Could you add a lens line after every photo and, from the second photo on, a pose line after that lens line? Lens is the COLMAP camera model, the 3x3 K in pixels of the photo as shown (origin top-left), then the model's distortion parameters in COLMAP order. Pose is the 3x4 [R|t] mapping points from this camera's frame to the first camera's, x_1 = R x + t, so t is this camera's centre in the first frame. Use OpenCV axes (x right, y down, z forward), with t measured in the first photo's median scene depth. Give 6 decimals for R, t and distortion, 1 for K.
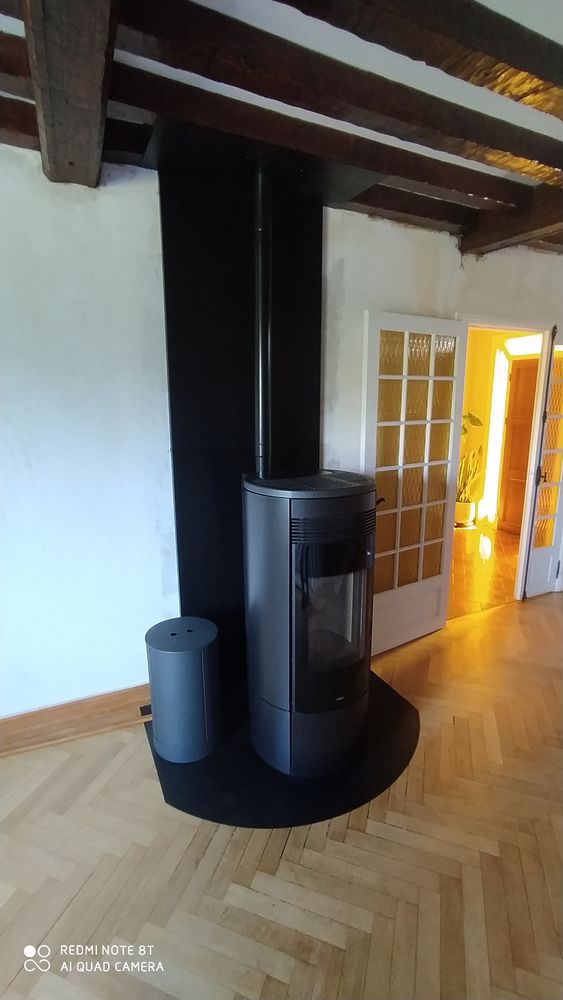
lens RADIAL K [[457.8, 0, 277.7], [0, 457.8, 495.3], [0, 0, 1]] dist [-0.003216, 0.000421]
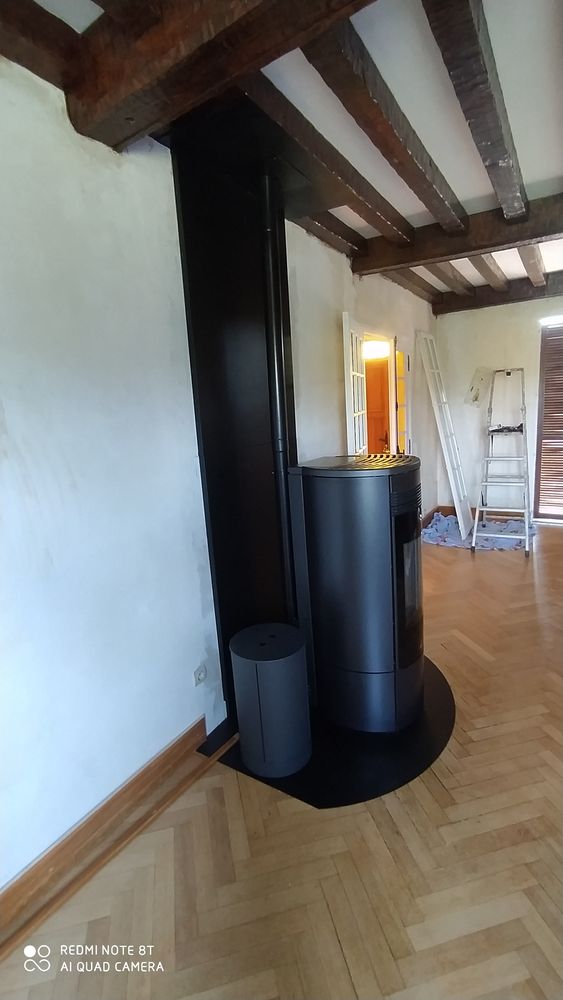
lens RADIAL K [[456.7, 0, 278.9], [0, 456.7, 495.1], [0, 0, 1]] dist [-0.002664, 0.000146]
pose [[0.840114, -0.152749, 0.520457, -0.651189], [0.168952, 0.985486, 0.016510, -0.007893], [-0.515425, 0.074062, 0.853728, 0.162122]]
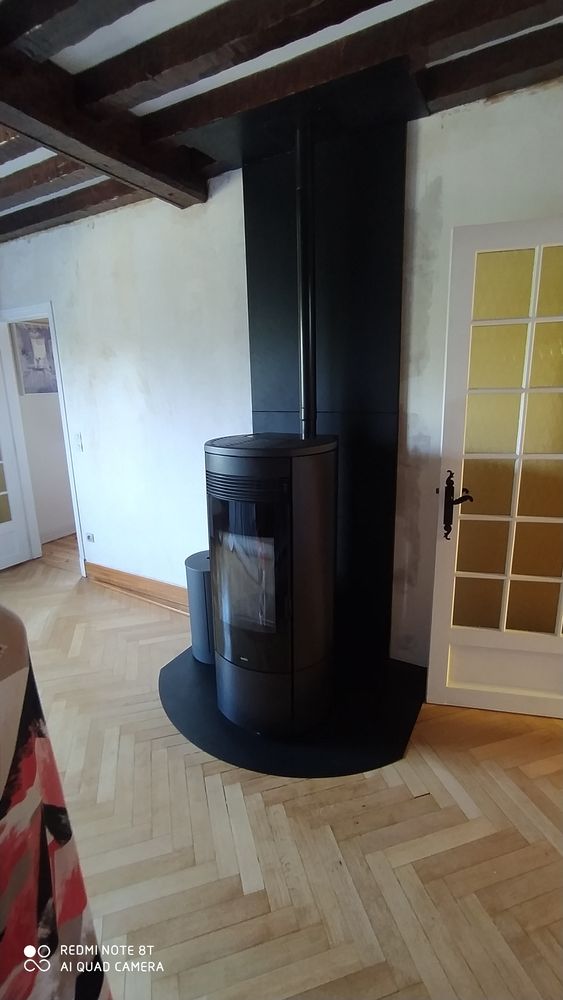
lens RADIAL K [[456.7, 0, 278.9], [0, 456.7, 495.1], [0, 0, 1]] dist [-0.002664, 0.000146]
pose [[0.587047, 0.183030, -0.788591, 0.845032], [-0.148745, 0.981909, 0.117170, -0.036963], [0.795771, 0.048515, 0.603652, 0.402273]]
